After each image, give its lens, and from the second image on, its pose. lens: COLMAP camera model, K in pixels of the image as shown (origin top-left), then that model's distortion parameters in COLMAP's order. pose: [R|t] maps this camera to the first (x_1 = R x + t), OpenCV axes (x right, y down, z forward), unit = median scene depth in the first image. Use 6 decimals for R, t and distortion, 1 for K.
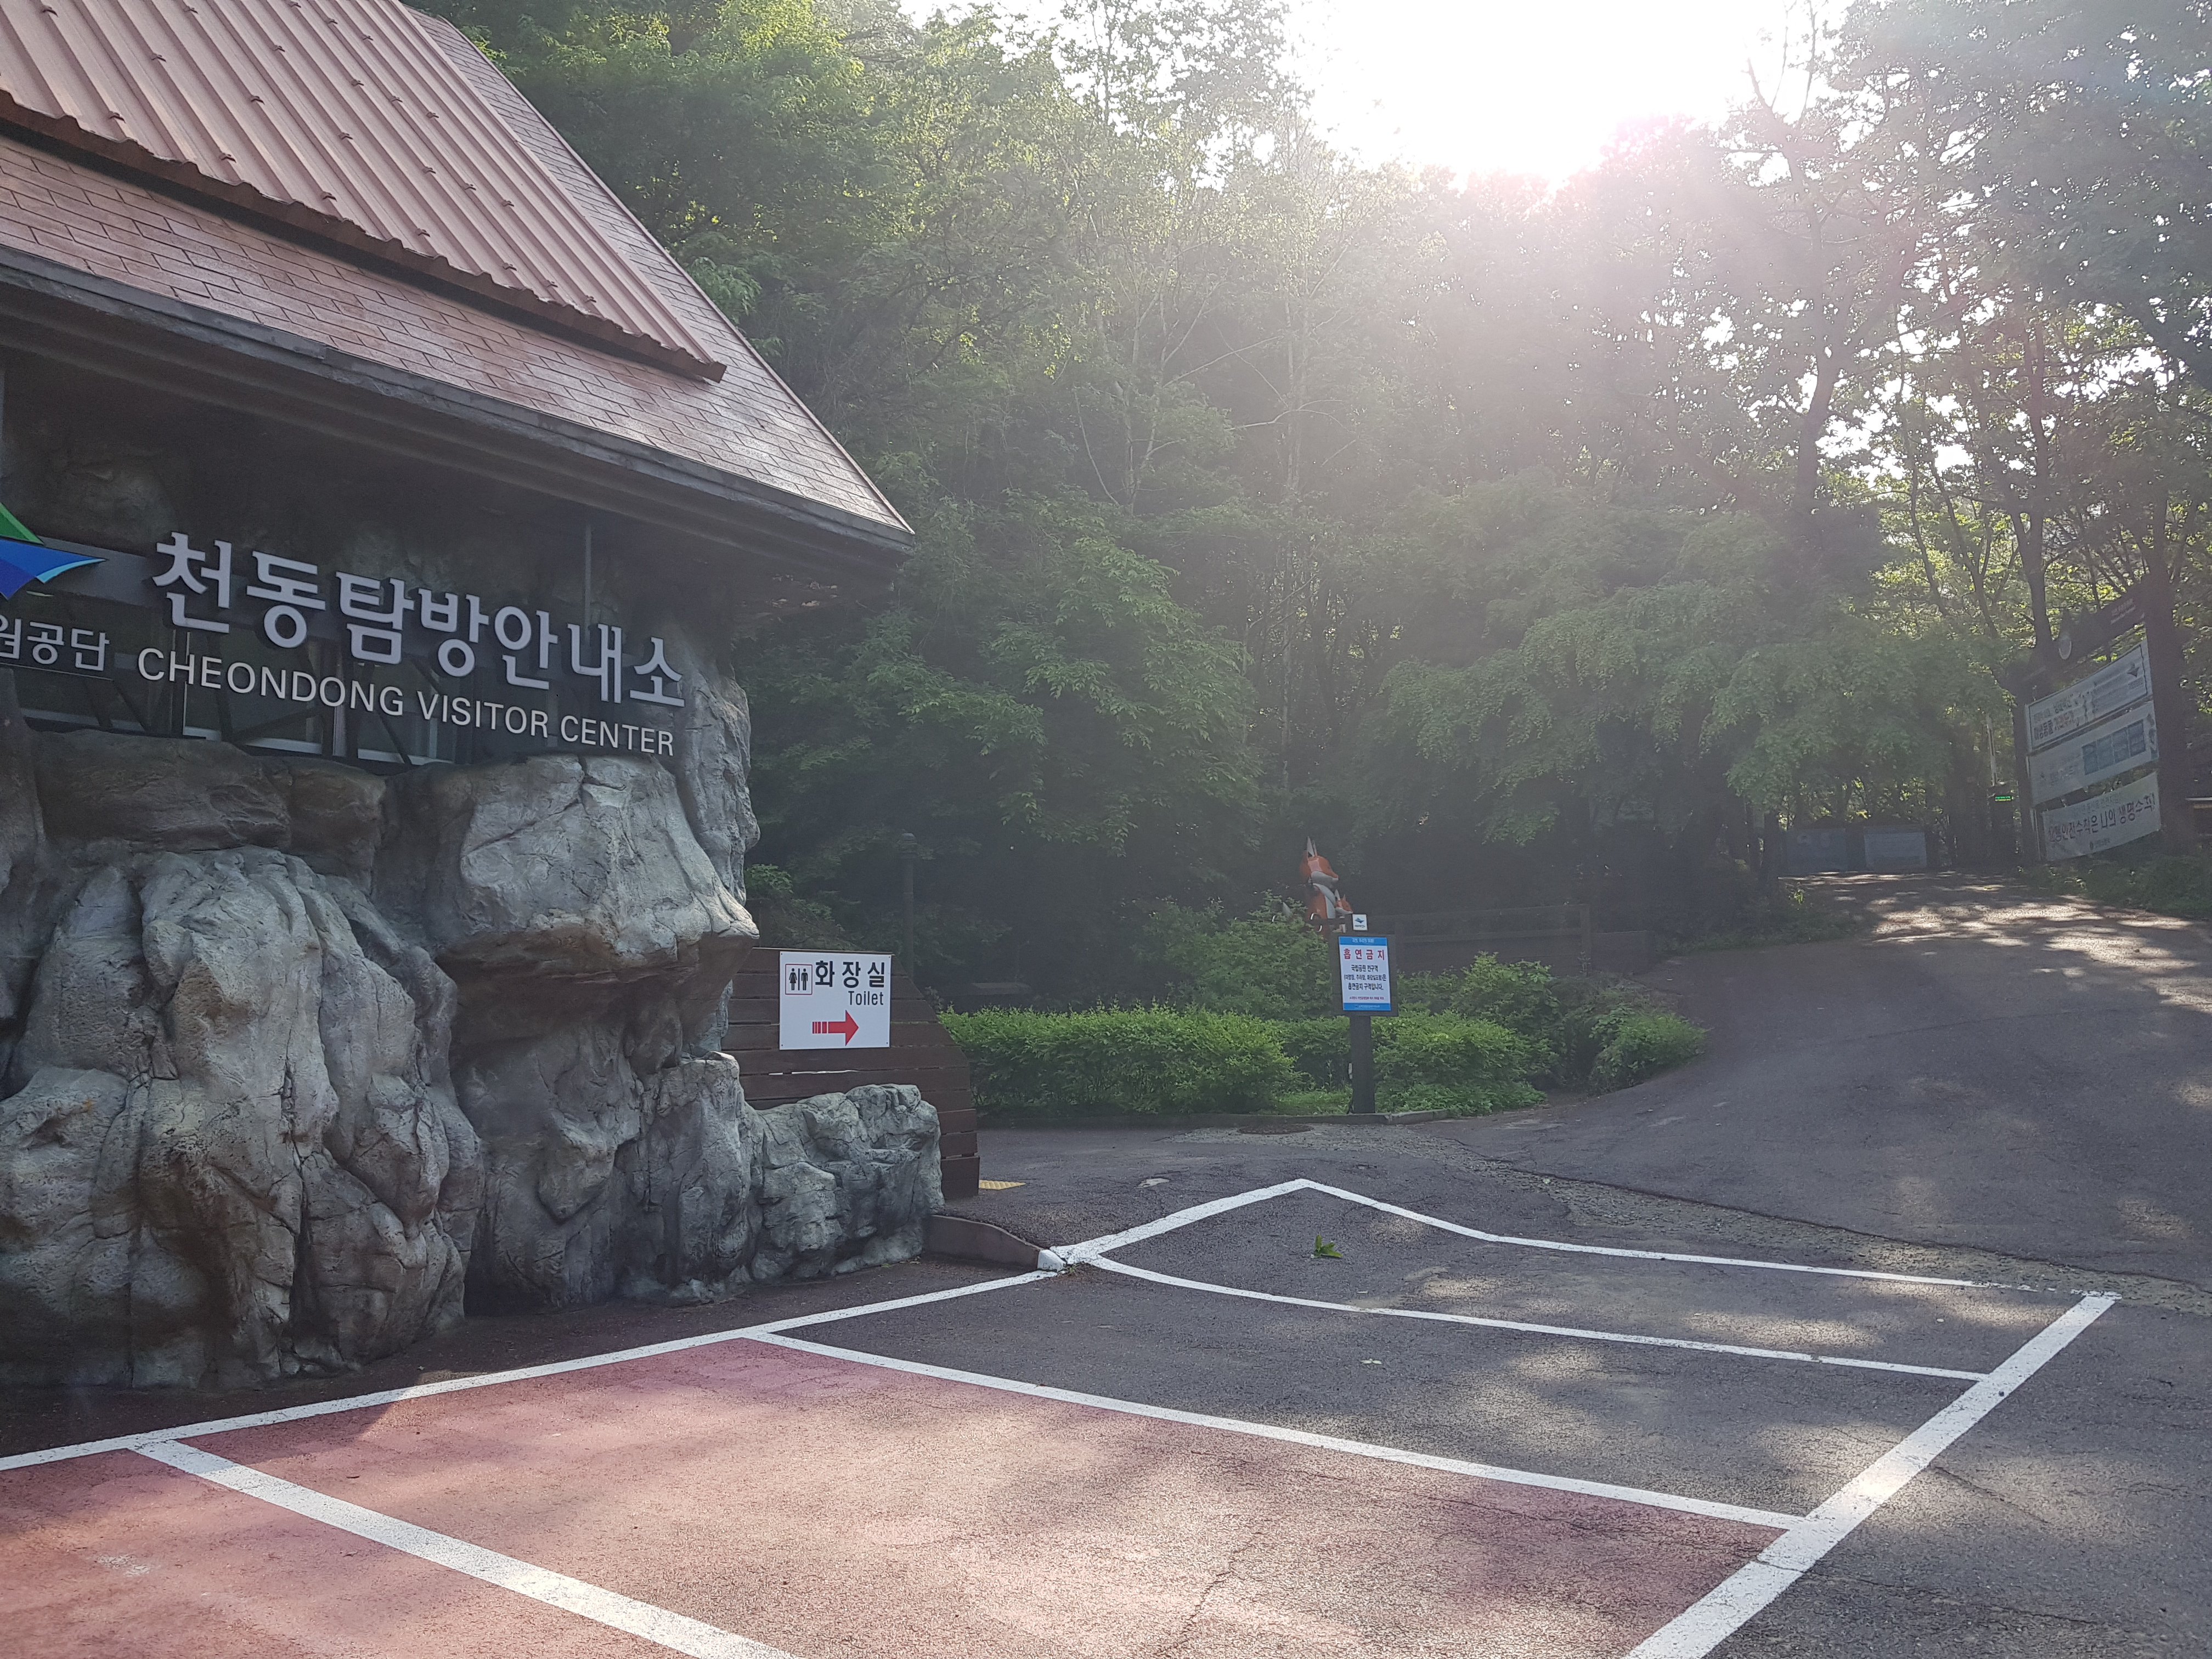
lens RADIAL K [[1708.2, 0, 1112.2], [0, 1708.2, 836.5], [0, 0, 1]] dist [0.081896, -0.143251]
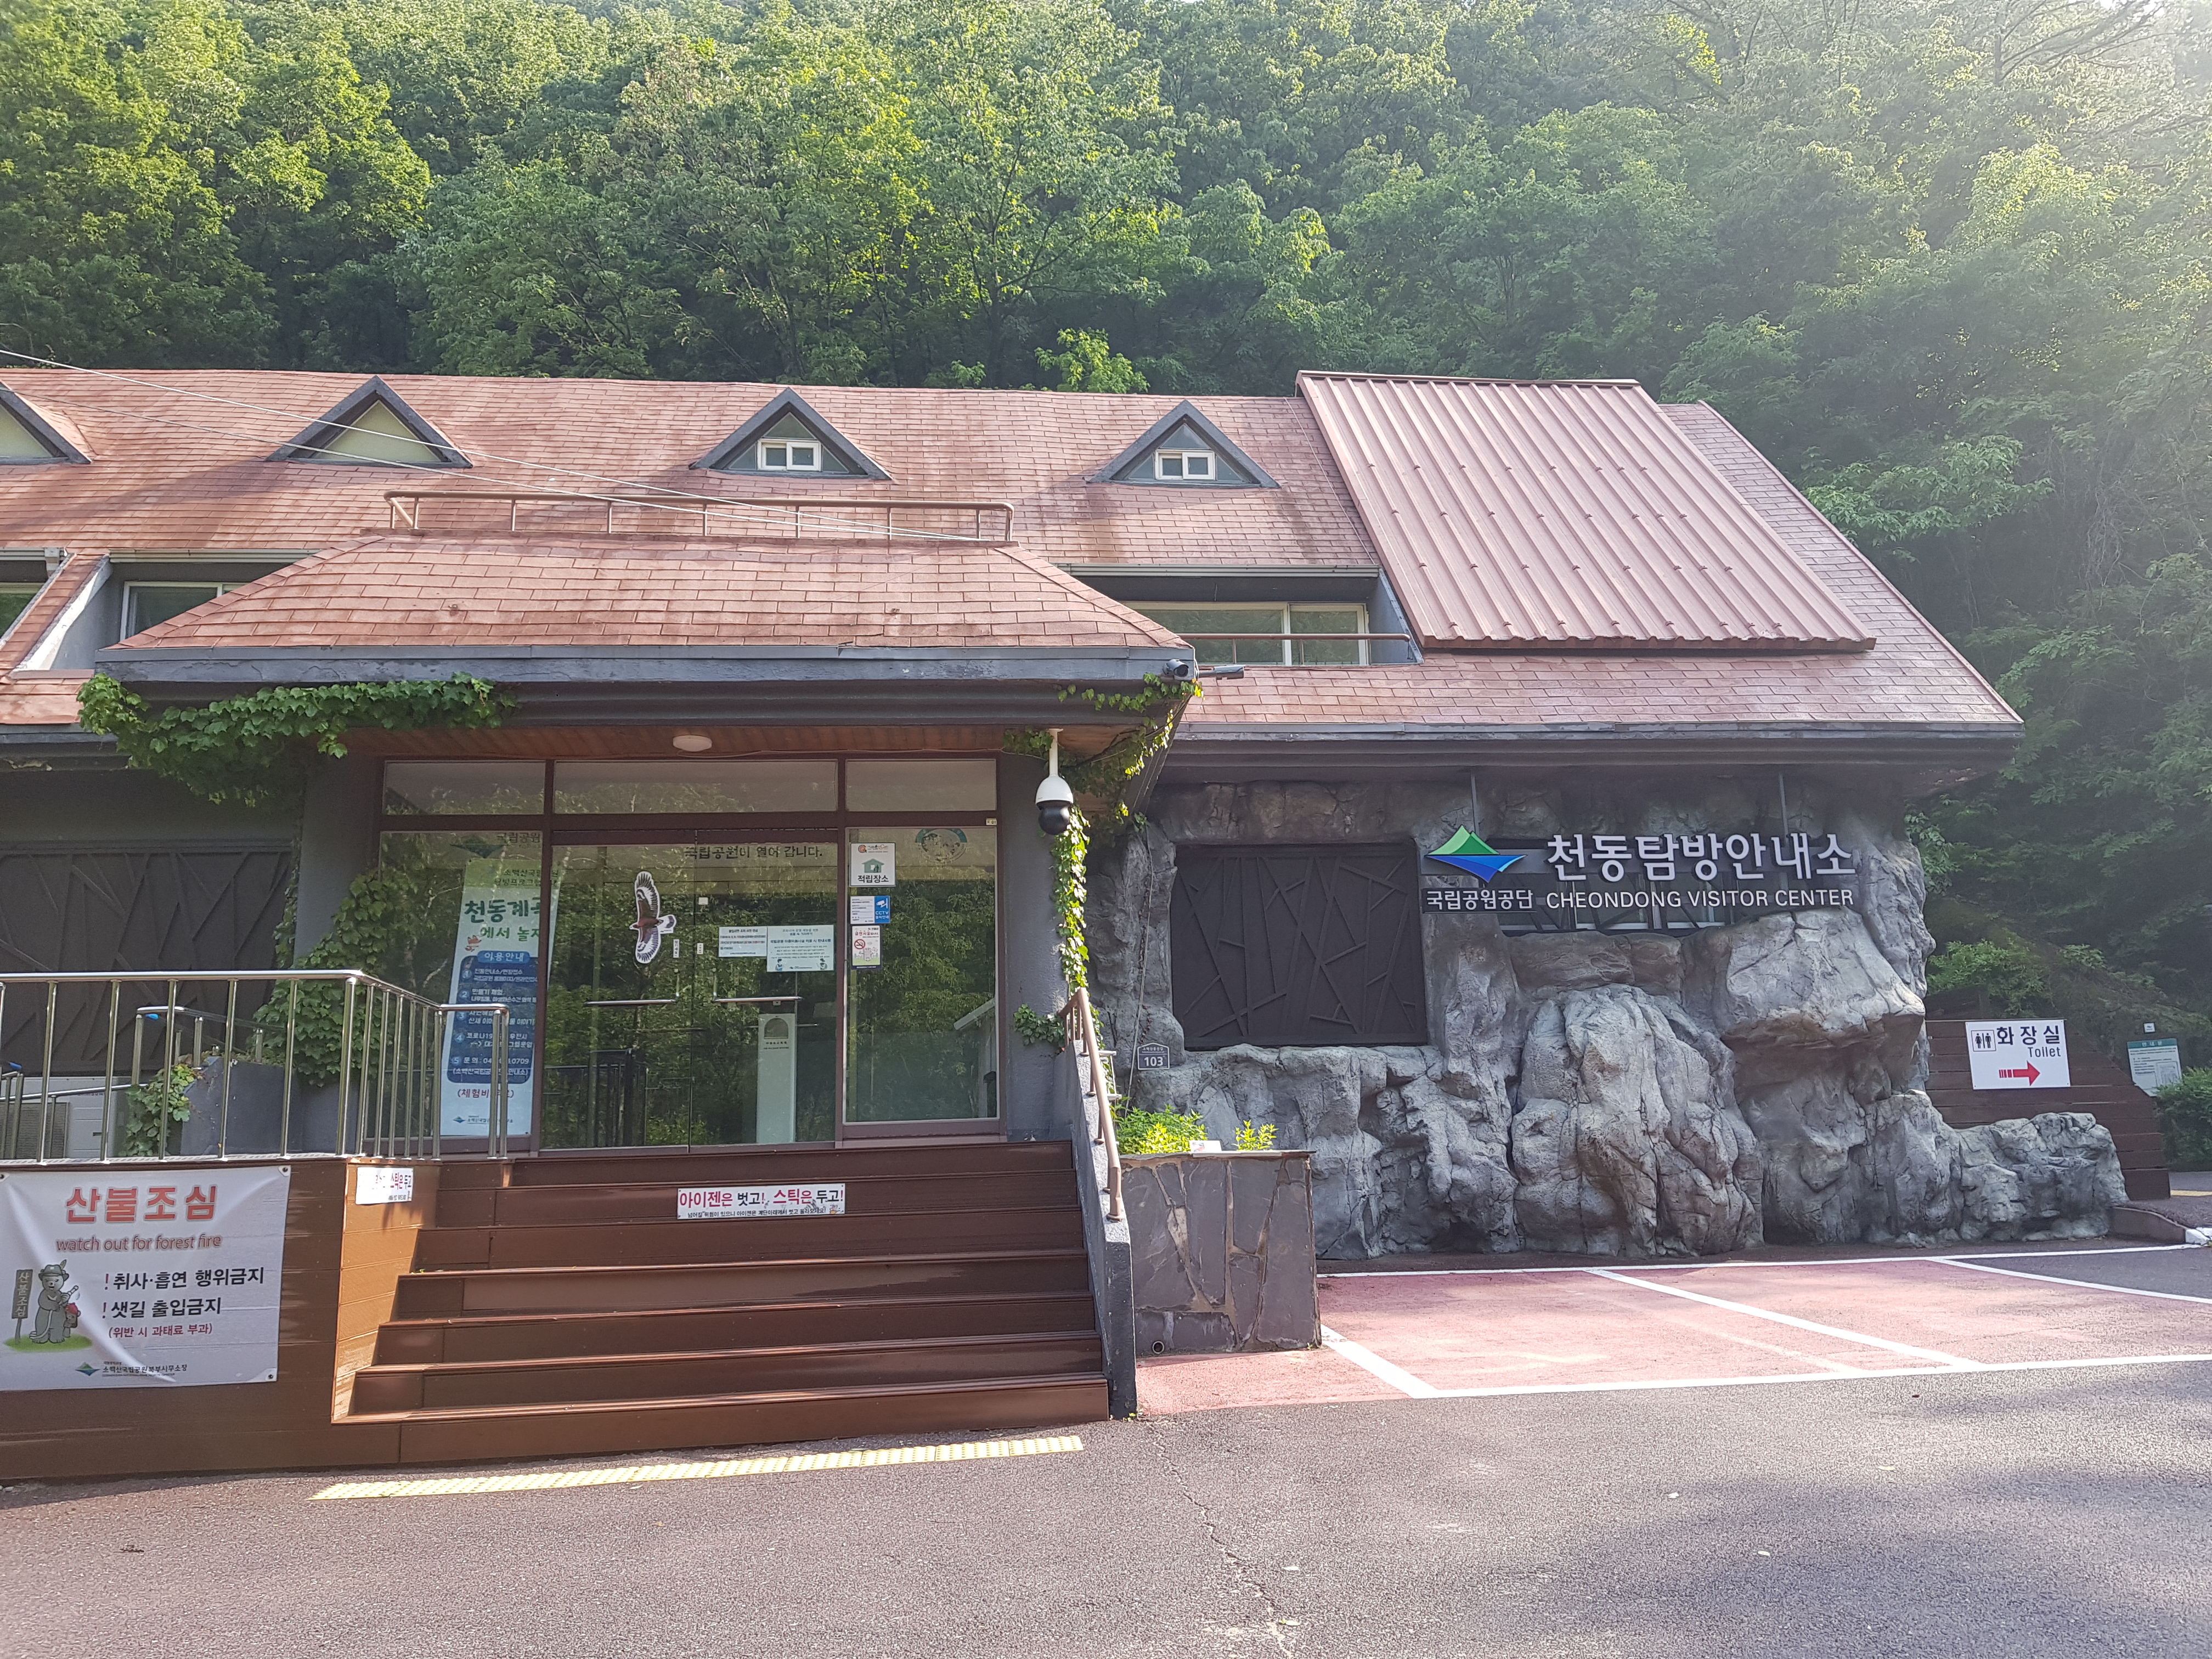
lens RADIAL K [[1708.2, 0, 1112.2], [0, 1708.2, 836.5], [0, 0, 1]] dist [0.081896, -0.143251]
pose [[0.683363, -0.135286, -0.717434, 0.459419], [0.100630, 0.990756, -0.090975, -0.034566], [0.723110, -0.010027, 0.690660, -0.646464]]
